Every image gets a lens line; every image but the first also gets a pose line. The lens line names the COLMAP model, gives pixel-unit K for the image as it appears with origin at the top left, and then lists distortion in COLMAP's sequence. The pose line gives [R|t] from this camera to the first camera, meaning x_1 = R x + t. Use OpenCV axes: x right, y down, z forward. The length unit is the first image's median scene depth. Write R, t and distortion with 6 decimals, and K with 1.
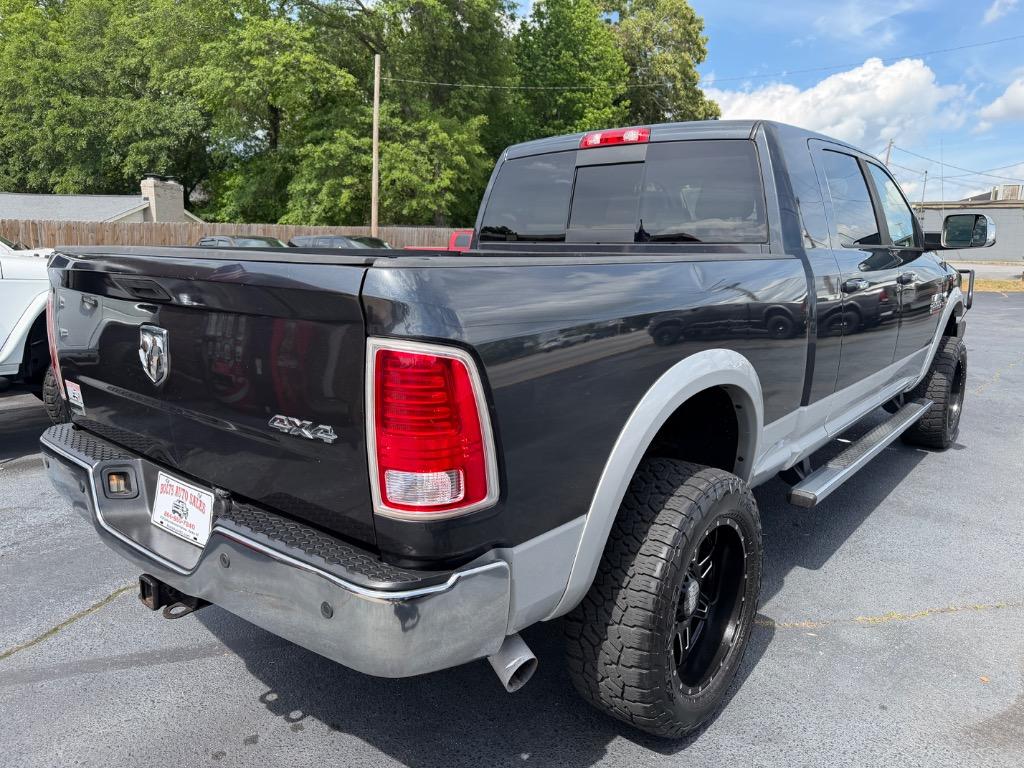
lens RADIAL K [[721.3, 0, 512.0], [0, 721.3, 384.0], [0, 0, 1]] dist [0.067808, -0.089969]
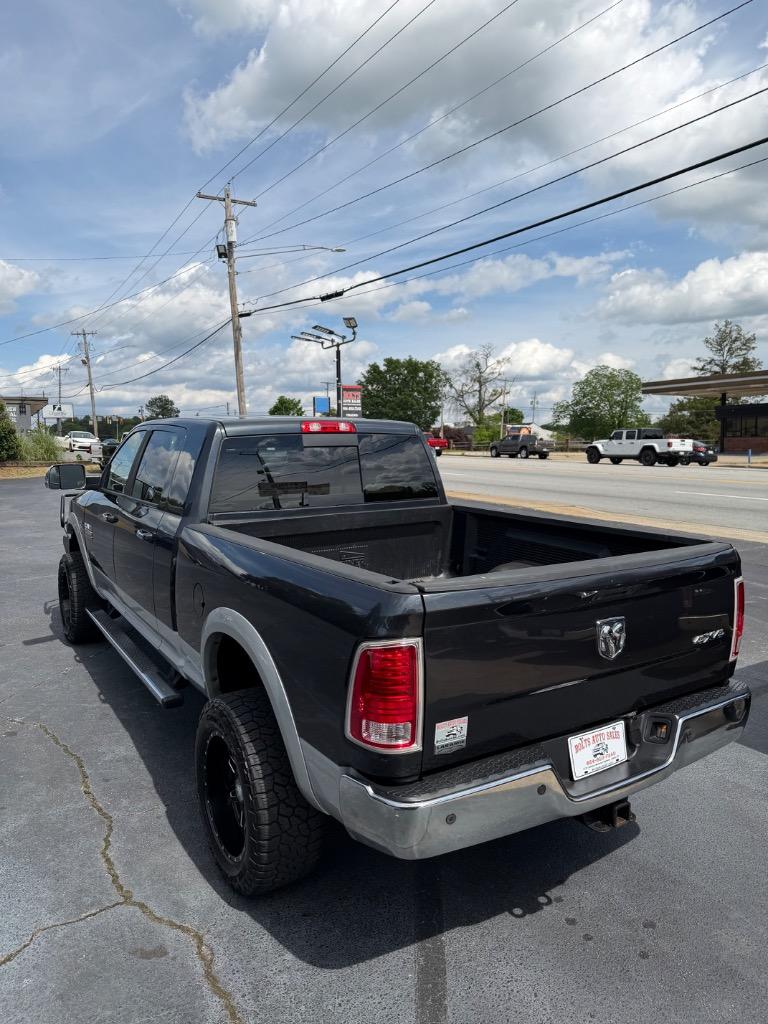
lens RADIAL K [[712.5, 0, 380.9], [0, 712.5, 512.3], [0, 0, 1]] dist [0.070723, -0.083167]
pose [[0.312259, -0.113727, 0.943165, -1.713301], [0.186231, 0.980873, 0.056617, -0.394456], [-0.931565, 0.157968, 0.327466, 0.832710]]
